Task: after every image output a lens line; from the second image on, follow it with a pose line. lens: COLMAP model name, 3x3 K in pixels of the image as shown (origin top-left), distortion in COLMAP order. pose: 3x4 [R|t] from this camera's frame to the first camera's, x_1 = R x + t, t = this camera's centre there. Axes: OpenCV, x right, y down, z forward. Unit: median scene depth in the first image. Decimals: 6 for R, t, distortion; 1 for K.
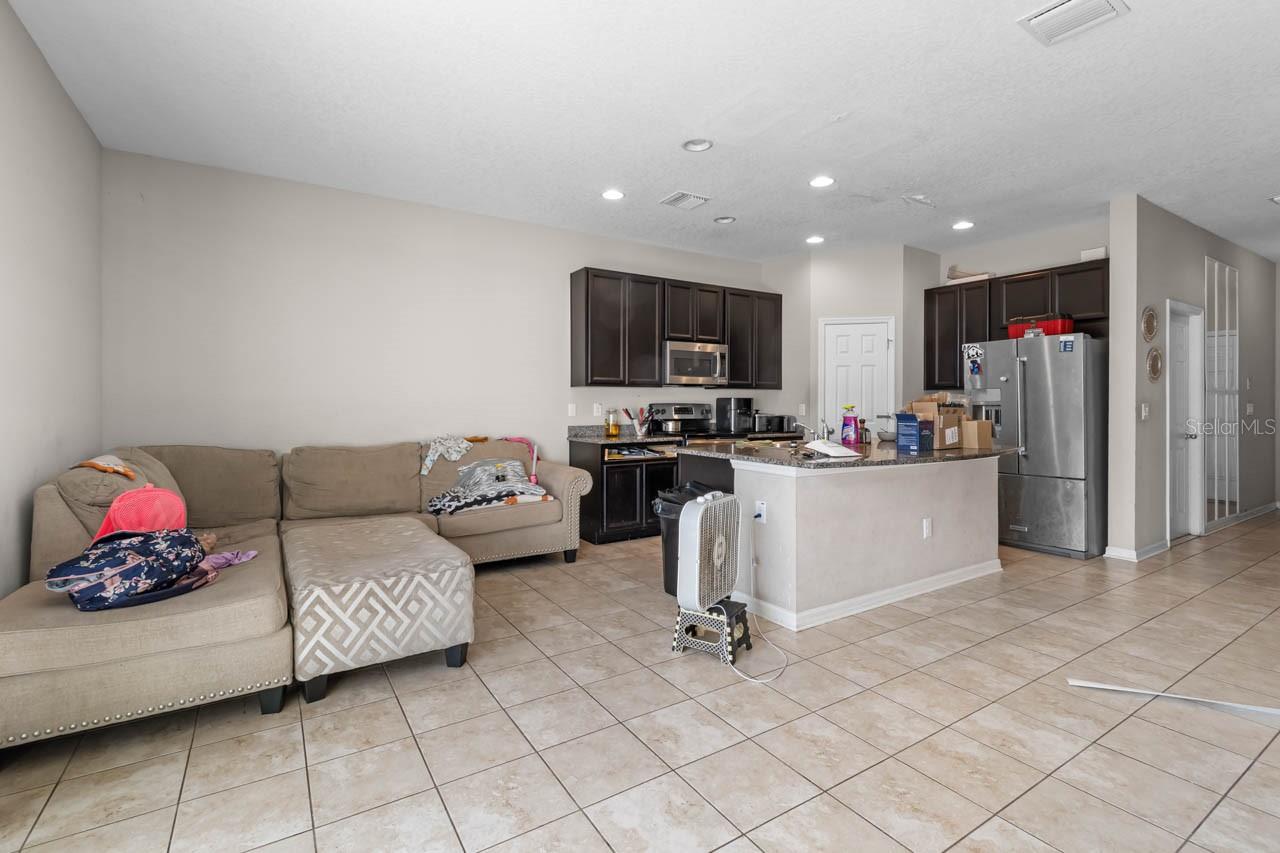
lens RADIAL K [[589.2, 0, 640.1], [0, 589.2, 400.7], [0, 0, 1]] dist [-0.003103, -0.000698]
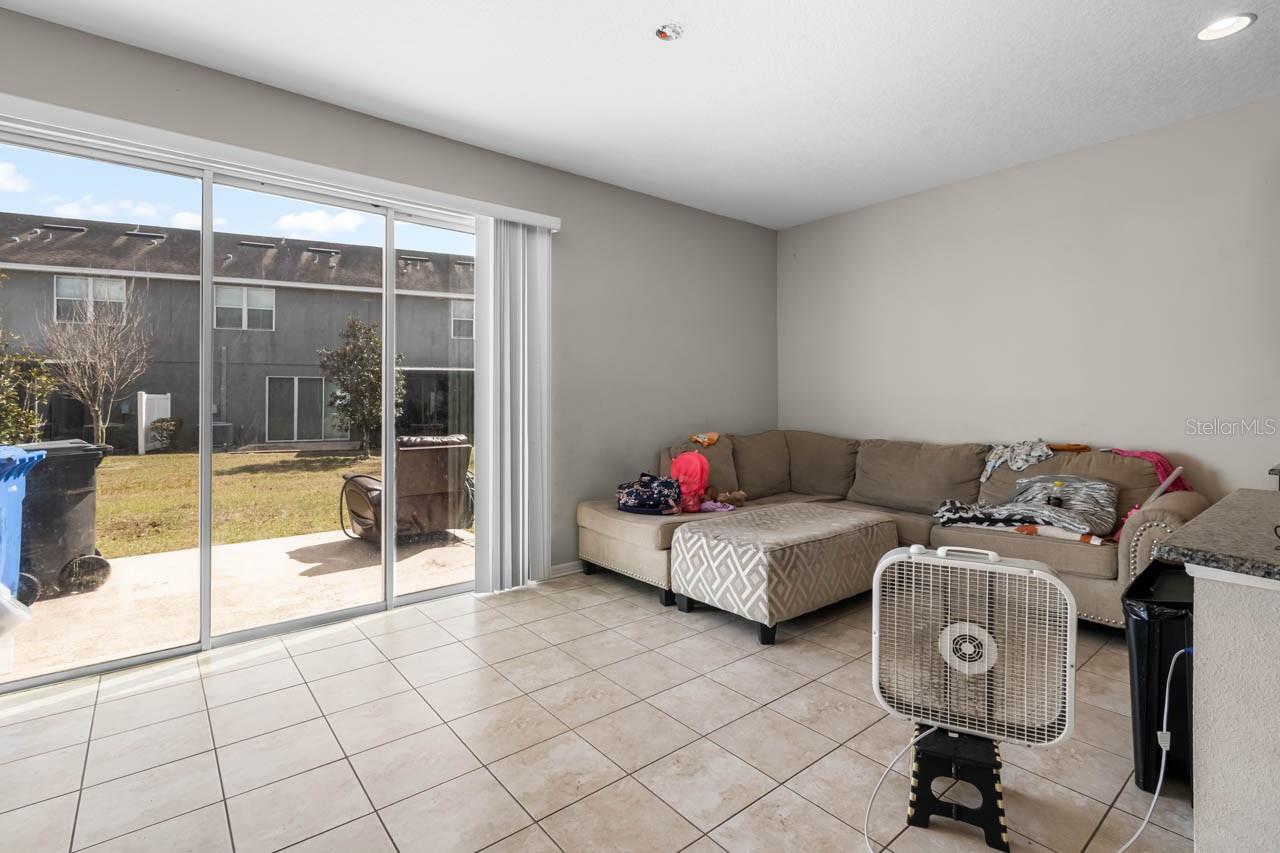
lens RADIAL K [[589.2, 0, 640.1], [0, 589.2, 400.7], [0, 0, 1]] dist [-0.003103, -0.000698]
pose [[0.117268, 0.003678, -0.993094, 0.747321], [0.003005, 0.999987, 0.004058, -0.000860], [0.993096, -0.003460, 0.117255, 0.654178]]
